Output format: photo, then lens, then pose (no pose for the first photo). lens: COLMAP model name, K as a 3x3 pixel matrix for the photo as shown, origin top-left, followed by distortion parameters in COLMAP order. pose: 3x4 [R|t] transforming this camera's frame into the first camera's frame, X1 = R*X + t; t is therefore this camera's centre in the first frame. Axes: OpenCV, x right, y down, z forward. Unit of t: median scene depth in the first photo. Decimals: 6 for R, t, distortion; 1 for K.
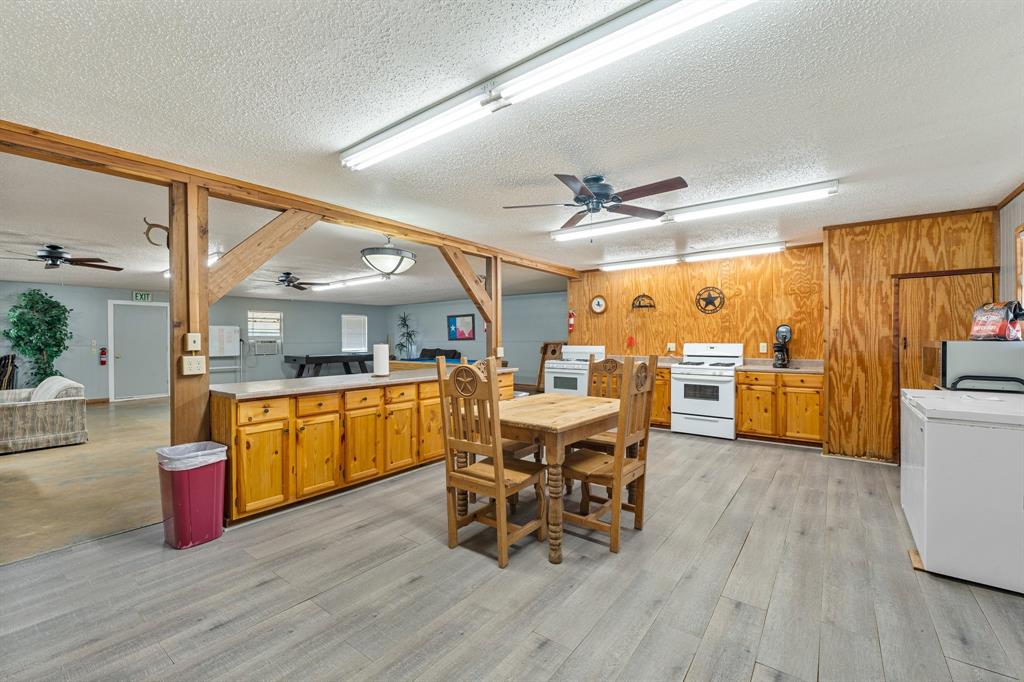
lens RADIAL K [[435.3, 0, 512.0], [0, 435.3, 341.0], [0, 0, 1]] dist [0.000454, 0.000063]
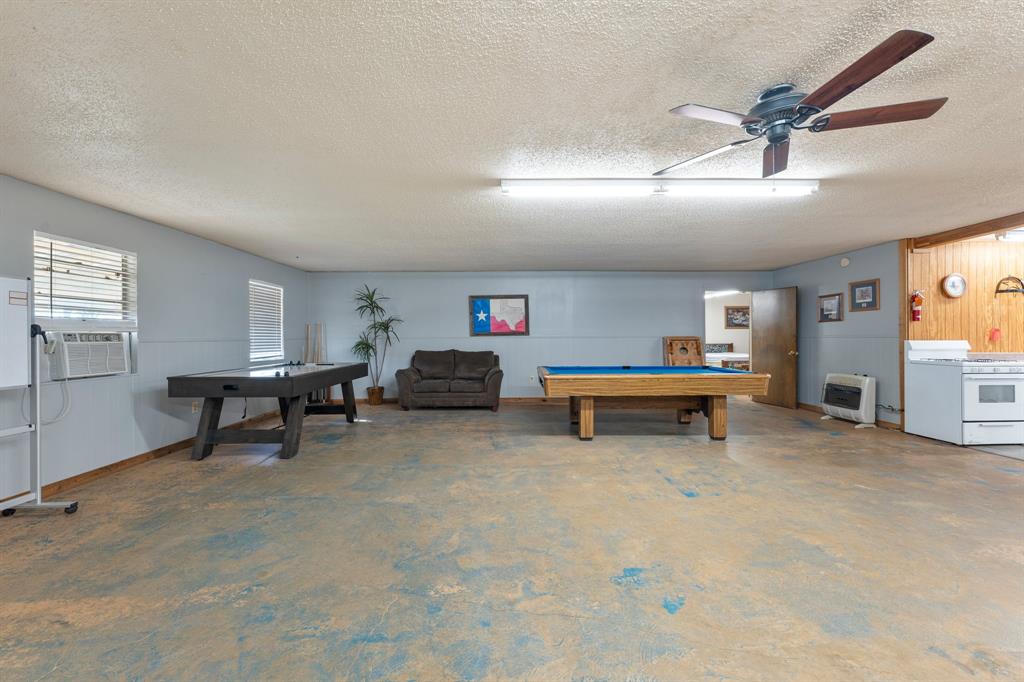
lens RADIAL K [[412.1, 0, 514.0], [0, 412.1, 336.7], [0, 0, 1]] dist [0.002338, -0.000084]
pose [[0.778779, 0.000732, 0.627298, -0.979135], [0.003558, 0.999978, -0.005583, 0.007045], [-0.627288, 0.006580, 0.778759, 1.067403]]
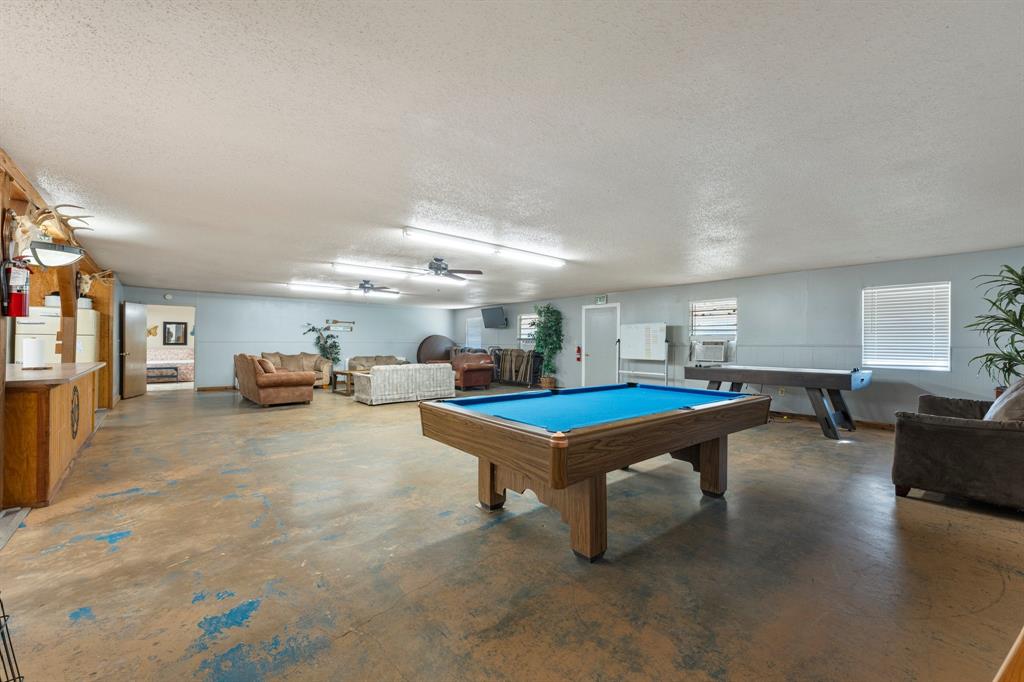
lens RADIAL K [[412.1, 0, 514.0], [0, 412.1, 336.7], [0, 0, 1]] dist [0.002338, -0.000084]
pose [[-0.186187, -0.008317, -0.982479, 0.304965], [-0.006942, 0.999950, -0.007149, -0.002649], [0.982490, 0.005489, -0.186235, 1.534821]]
